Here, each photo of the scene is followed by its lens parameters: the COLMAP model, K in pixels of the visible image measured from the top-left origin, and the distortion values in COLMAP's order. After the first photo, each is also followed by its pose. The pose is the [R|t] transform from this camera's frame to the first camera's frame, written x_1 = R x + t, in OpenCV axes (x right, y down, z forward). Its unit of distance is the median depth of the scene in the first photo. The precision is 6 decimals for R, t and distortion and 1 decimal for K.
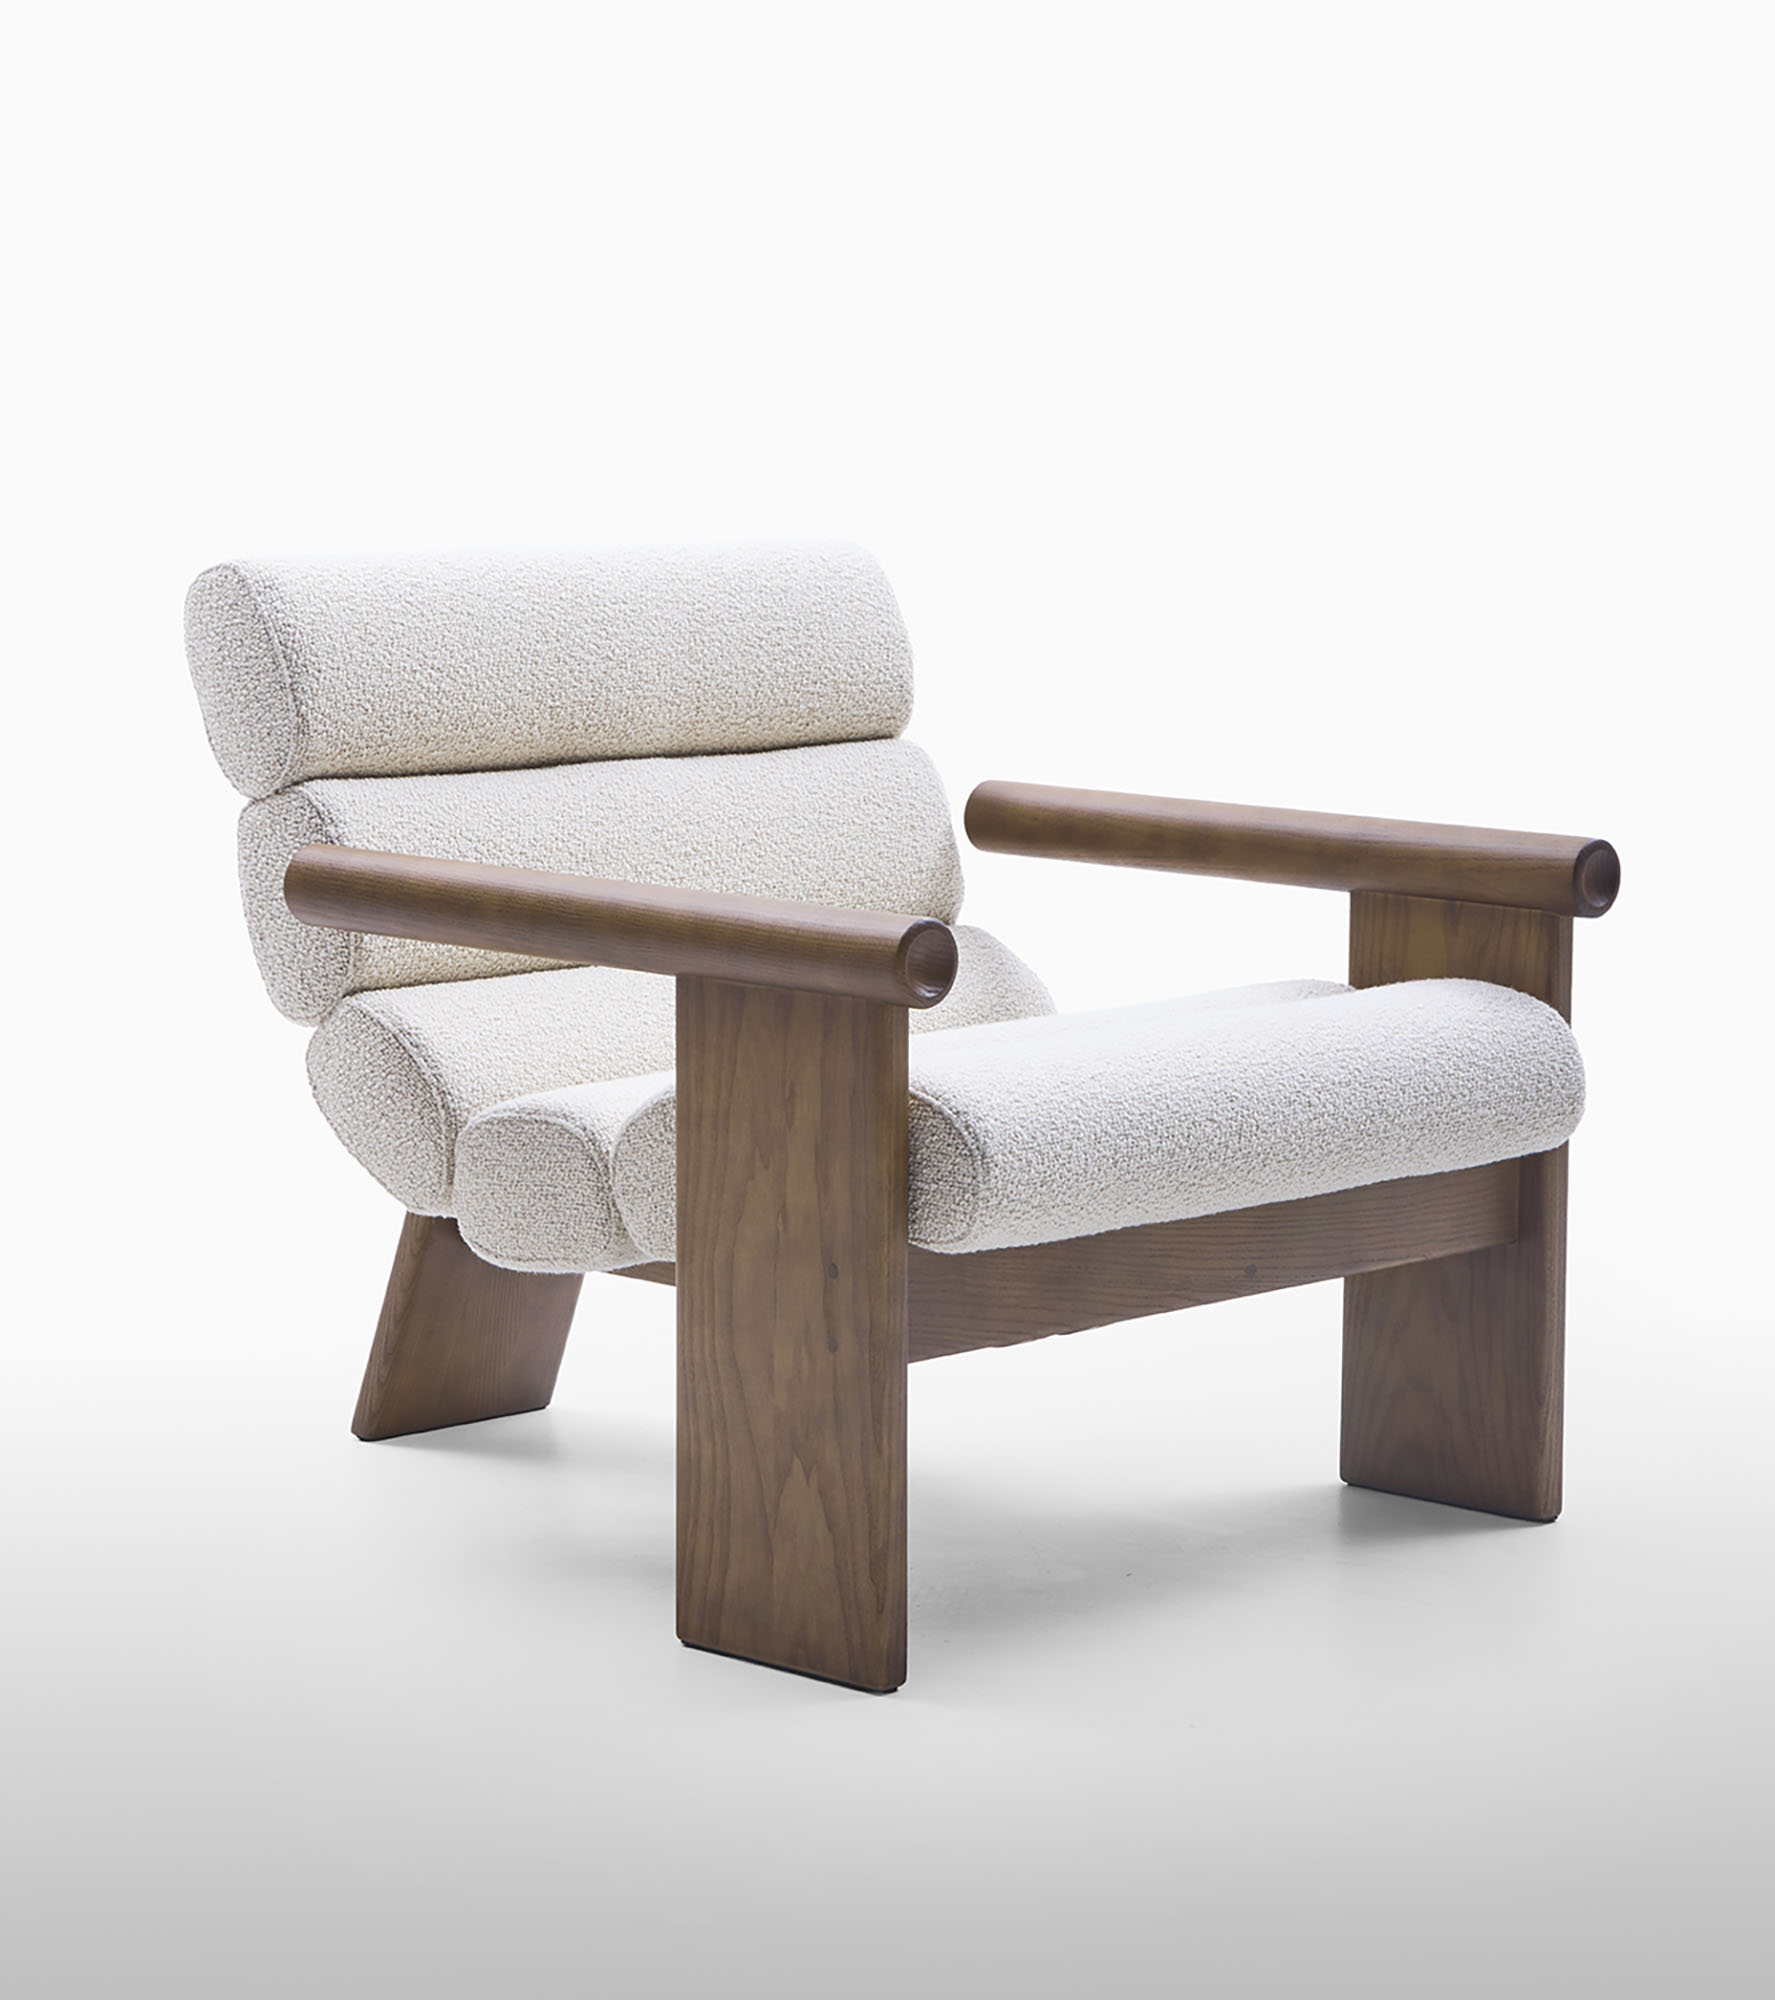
lens RADIAL K [[5589.2, 0, 888.4], [0, 5589.2, 1000.5], [0, 0, 1]] dist [-0.025544, 0.182056]
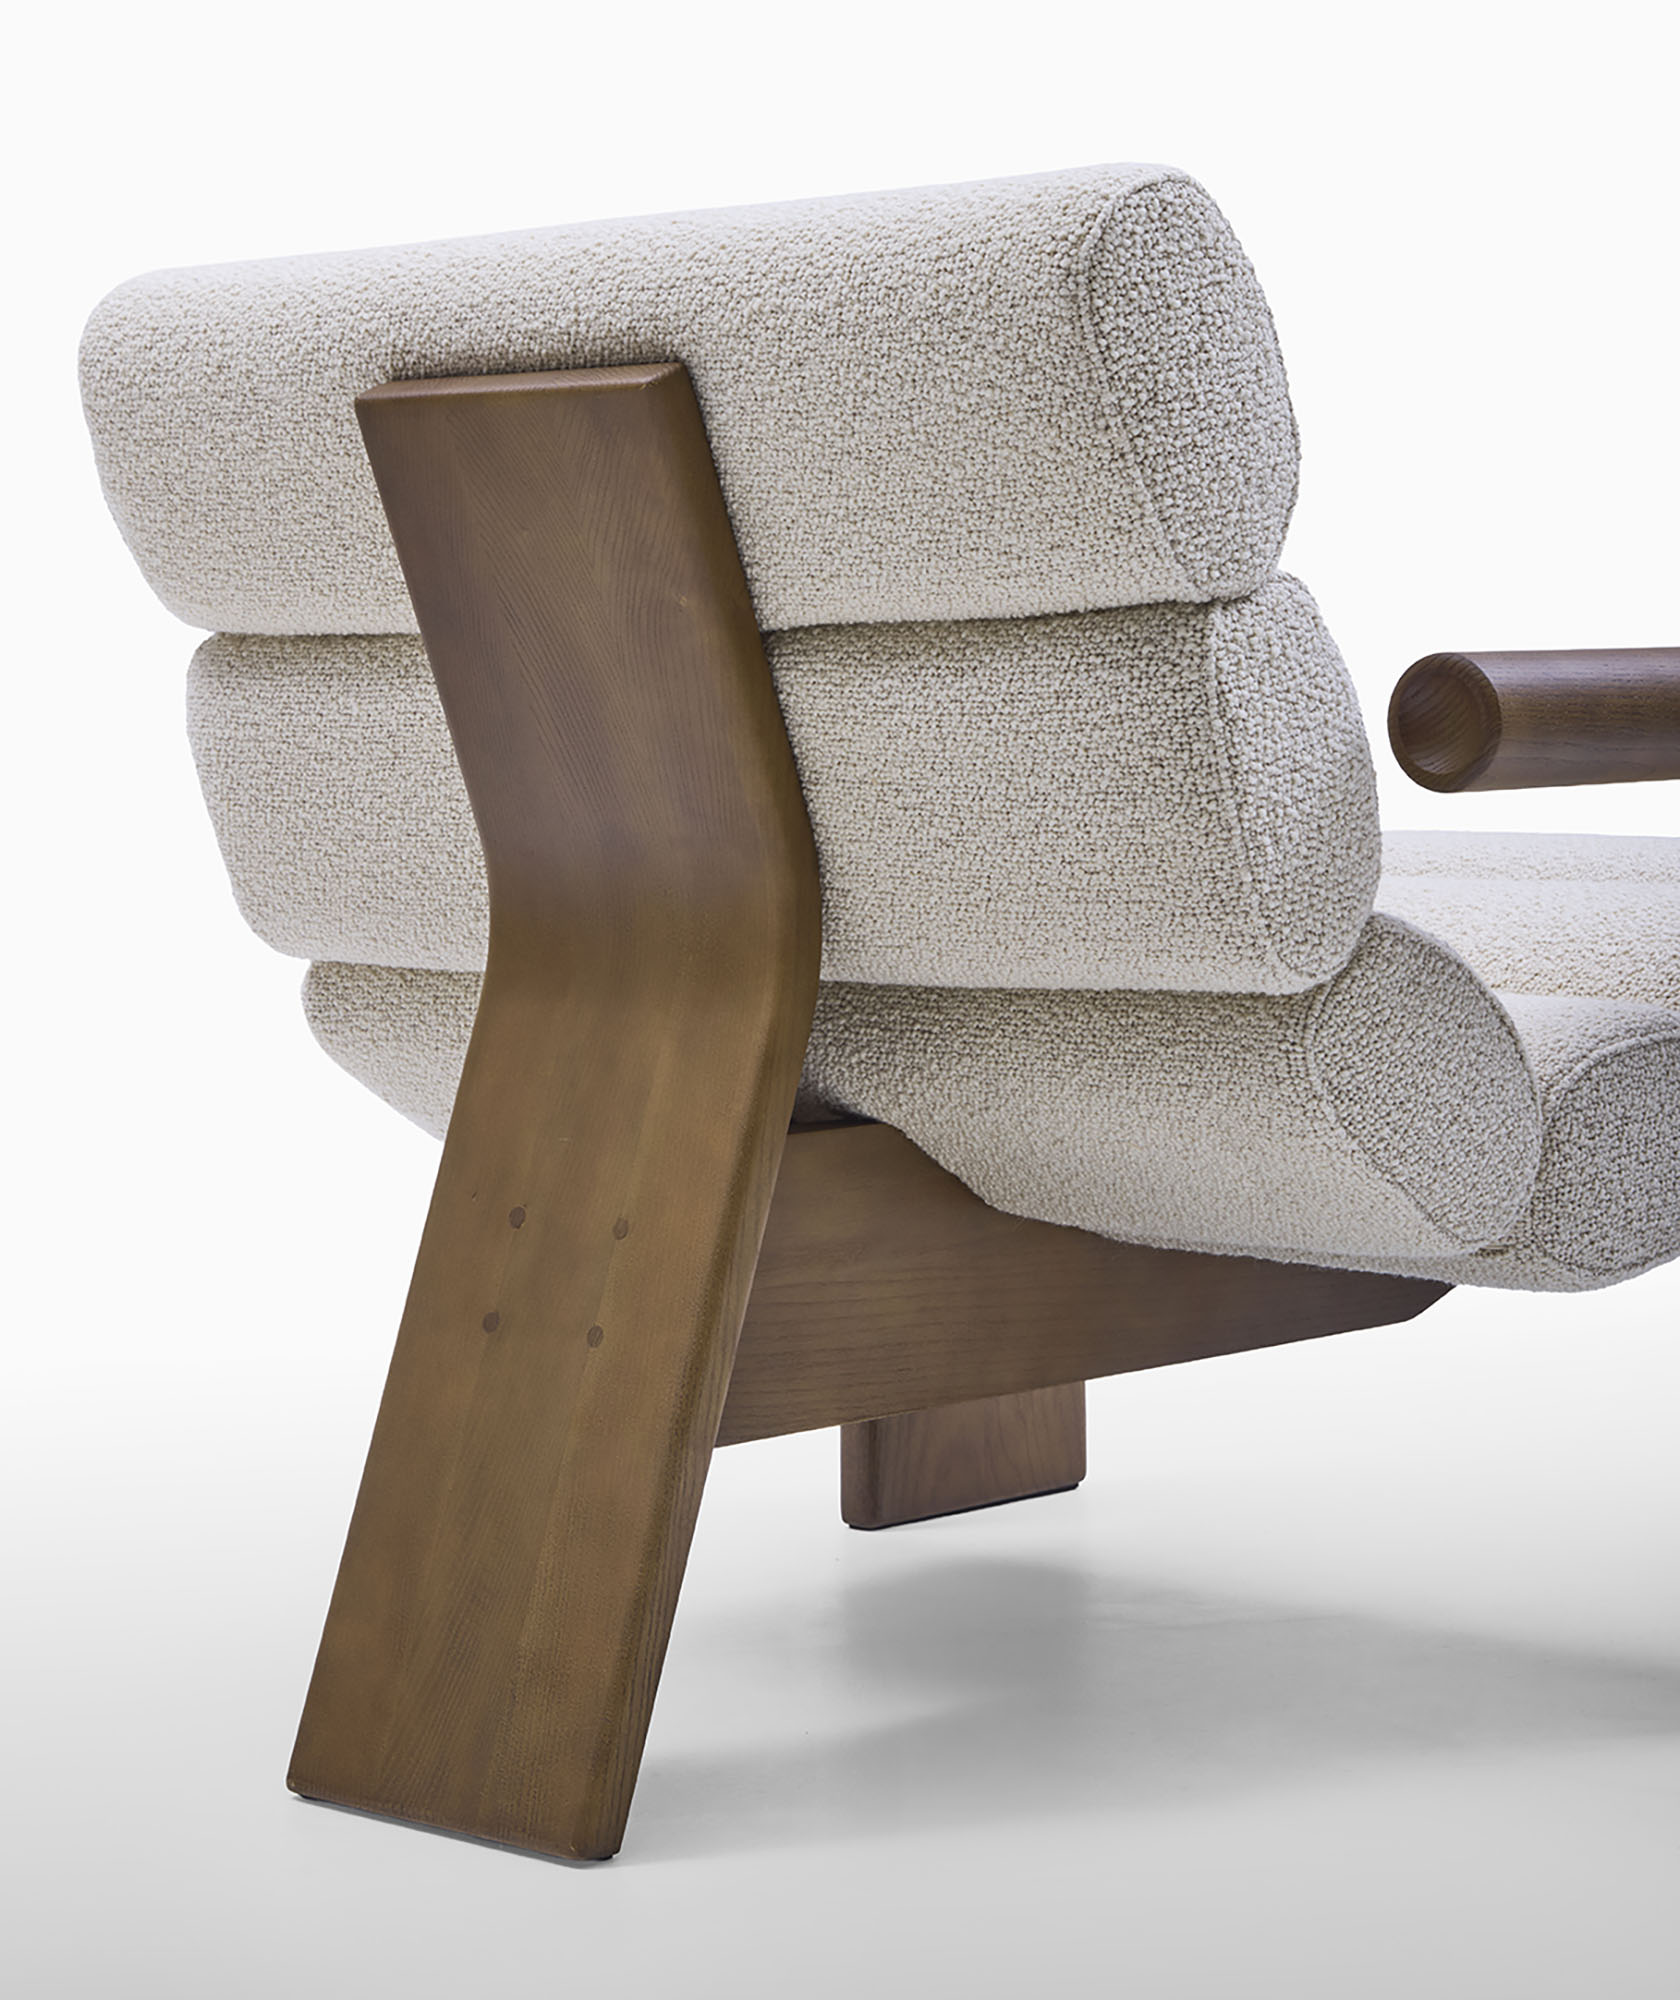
lens RADIAL K [[5001.4, 0, 752.4], [0, 5001.4, 997.6], [0, 0, 1]] dist [-0.062332, 0.118767]
pose [[0.008330, -0.086079, 0.996254, -0.634642], [0.146977, 0.985573, 0.083927, -0.047296], [-0.989105, 0.145727, 0.020861, 1.077406]]
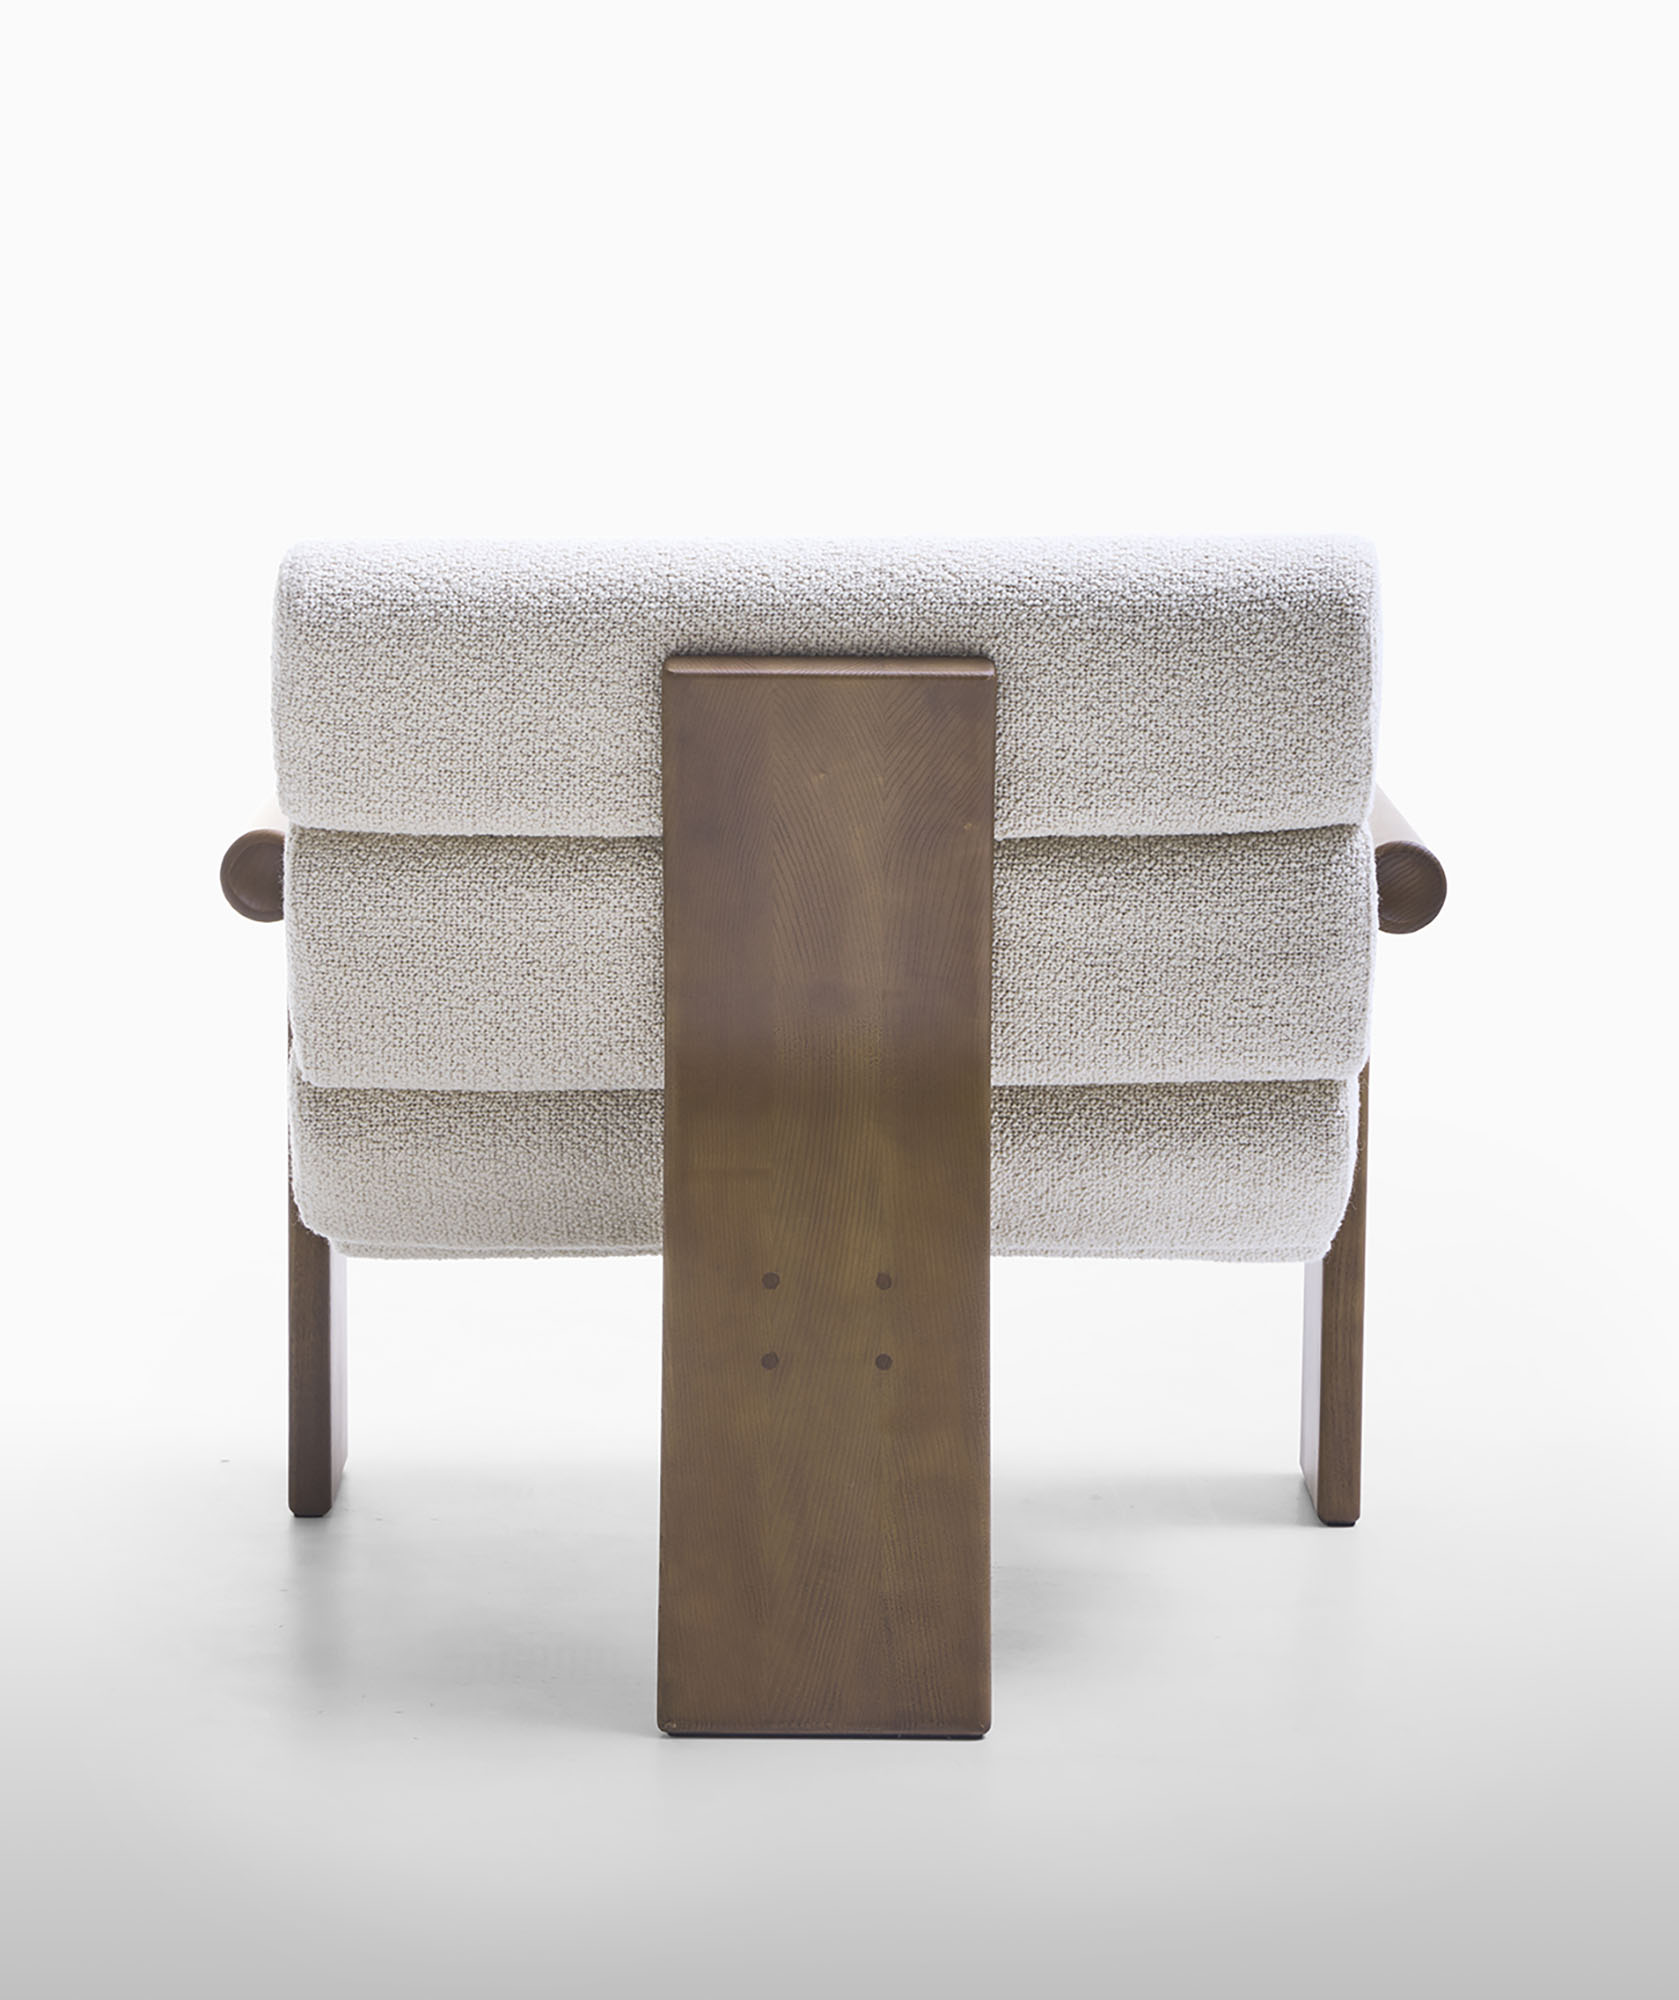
lens RADIAL K [[7031.4, 0, 839.5], [0, 7031.4, 1000.0], [0, 0, 1]] dist [-0.145026, -0.839136]
pose [[-0.689459, -0.106123, 0.716508, -0.837461], [0.084088, 0.970793, 0.224700, -0.259636], [-0.719427, 0.215171, -0.660399, 1.809381]]
